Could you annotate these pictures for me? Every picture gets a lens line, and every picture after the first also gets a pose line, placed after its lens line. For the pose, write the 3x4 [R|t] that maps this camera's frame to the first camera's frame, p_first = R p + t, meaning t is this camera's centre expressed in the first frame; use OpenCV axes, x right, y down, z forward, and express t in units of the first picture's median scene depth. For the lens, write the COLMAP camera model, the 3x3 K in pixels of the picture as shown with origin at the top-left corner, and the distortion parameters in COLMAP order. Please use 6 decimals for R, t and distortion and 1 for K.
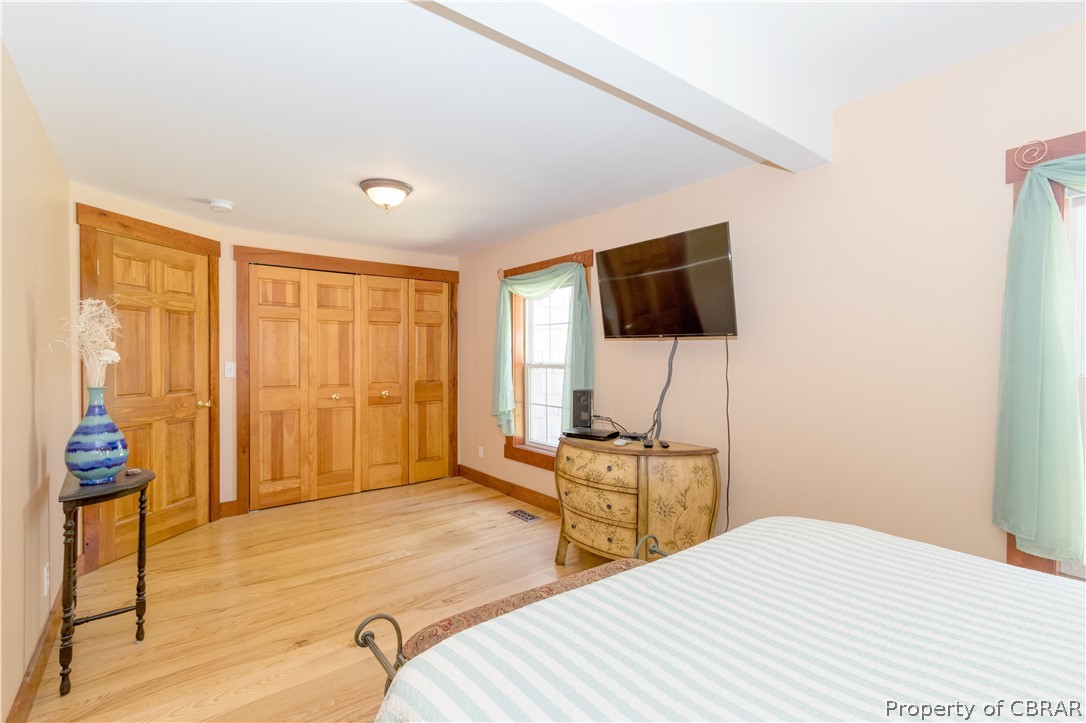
lens RADIAL K [[498.3, 0, 538.0], [0, 498.3, 365.9], [0, 0, 1]] dist [0.008165, -0.000145]
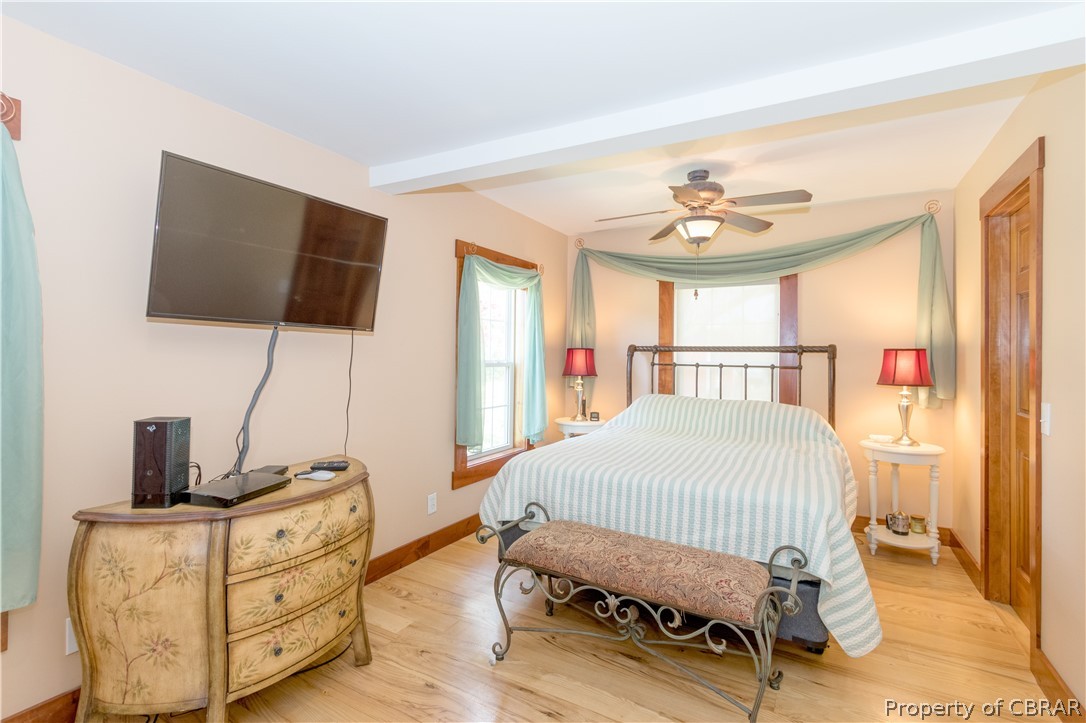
lens RADIAL K [[498.3, 0, 538.0], [0, 498.3, 365.9], [0, 0, 1]] dist [0.008165, -0.000145]
pose [[-0.363245, -0.022856, 0.931413, -0.589612], [0.017731, 0.999348, 0.031439, -0.017044], [-0.931525, 0.027935, -0.362603, 0.965652]]
